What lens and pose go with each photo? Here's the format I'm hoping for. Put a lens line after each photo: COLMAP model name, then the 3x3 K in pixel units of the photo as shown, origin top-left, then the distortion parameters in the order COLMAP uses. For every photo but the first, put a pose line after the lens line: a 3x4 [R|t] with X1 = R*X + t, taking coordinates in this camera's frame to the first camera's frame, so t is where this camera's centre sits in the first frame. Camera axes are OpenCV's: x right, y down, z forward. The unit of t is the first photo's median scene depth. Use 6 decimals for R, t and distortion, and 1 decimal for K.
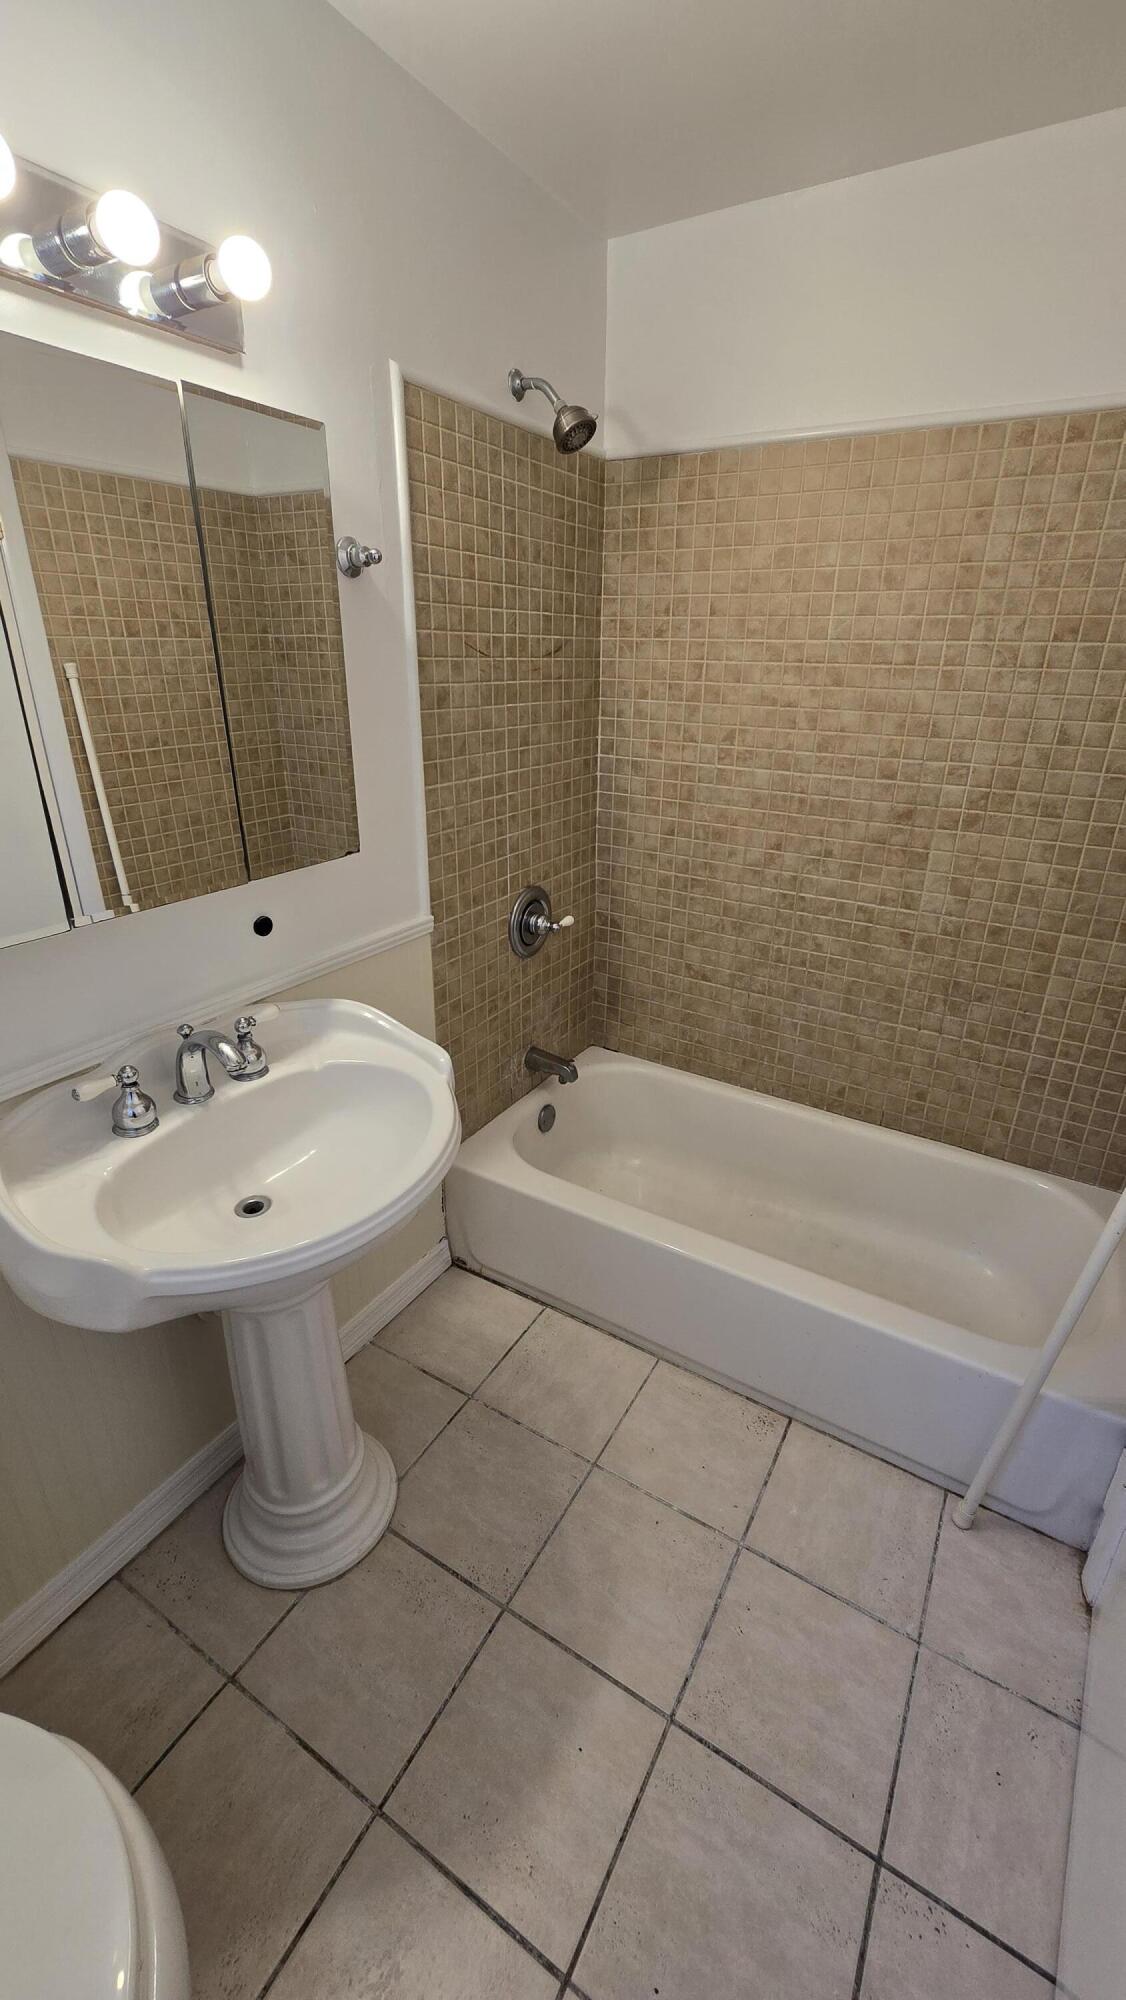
lens RADIAL K [[816.3, 0, 572.5], [0, 816.3, 987.3], [0, 0, 1]] dist [-0.007490, 0.002432]
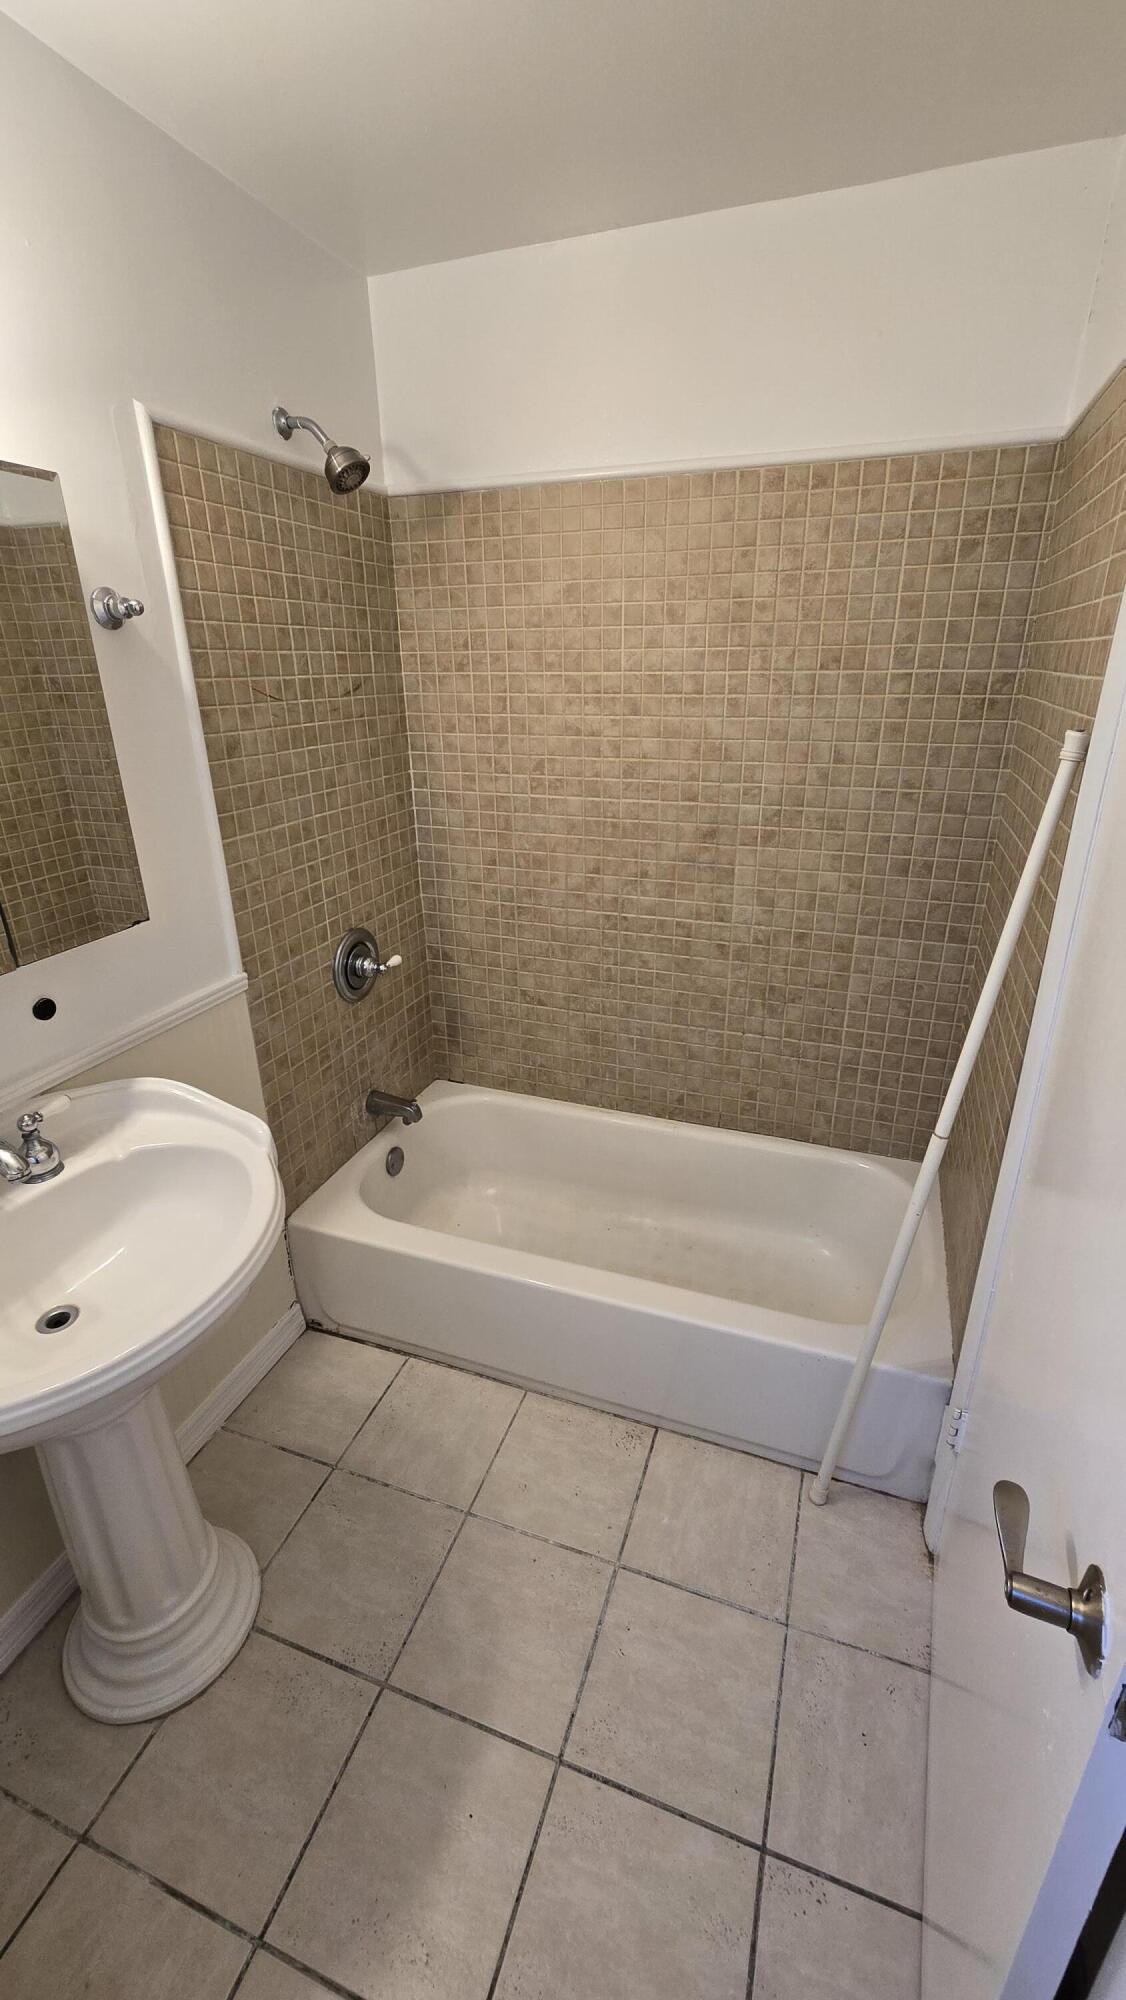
lens RADIAL K [[816.3, 0, 571.1], [0, 816.3, 990.4], [0, 0, 1]] dist [-0.007490, 0.002432]
pose [[0.980521, -0.094909, 0.171959, 0.041373], [0.096672, 0.995314, -0.001889, -0.032373], [-0.170974, 0.018476, 0.985102, -0.005693]]
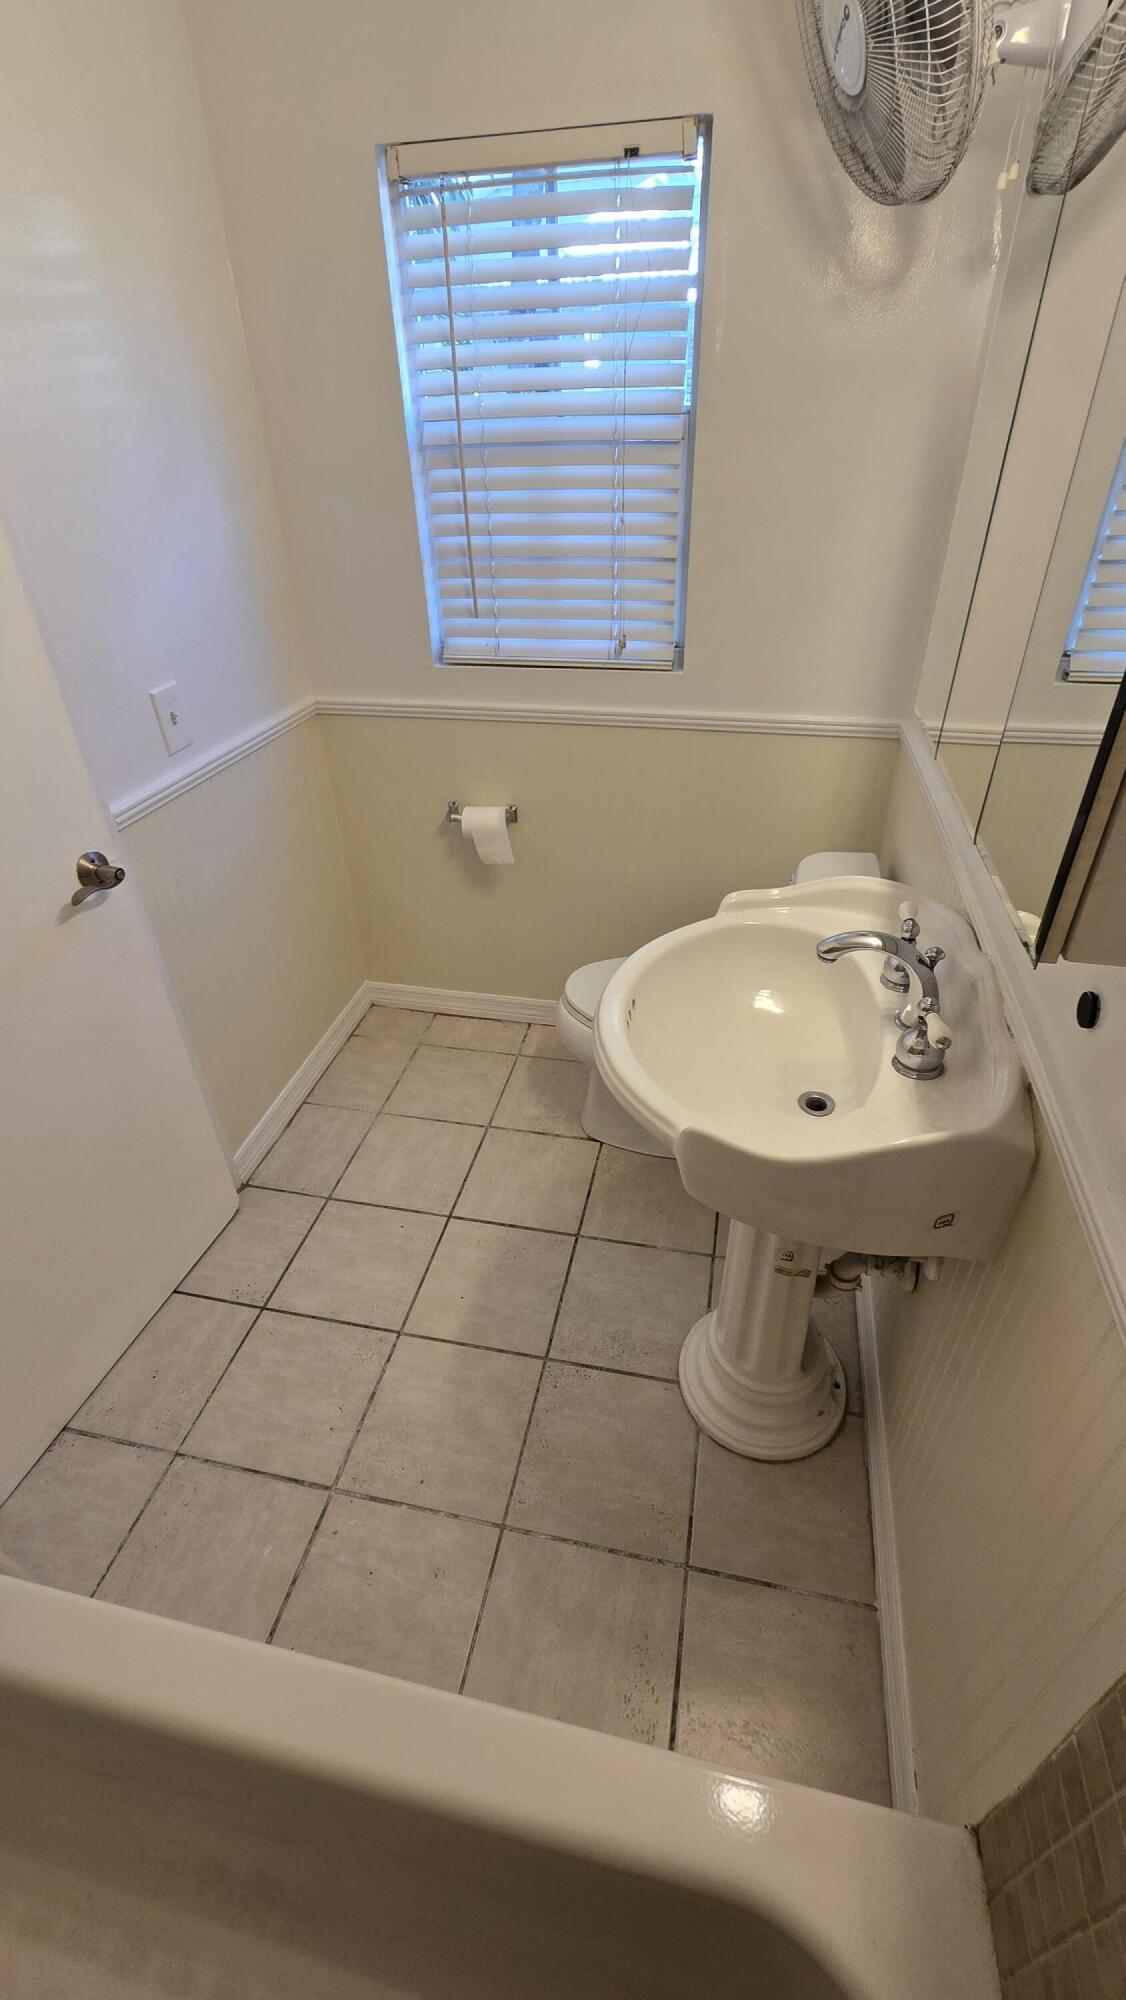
lens RADIAL K [[816.3, 0, 581.6], [0, 816.3, 983.0], [0, 0, 1]] dist [-0.007490, 0.002432]
pose [[-0.943373, 0.183750, -0.276196, 0.081680], [-0.123979, 0.576961, 0.807307, -0.439784], [0.307697, 0.795834, -0.521508, 1.052696]]
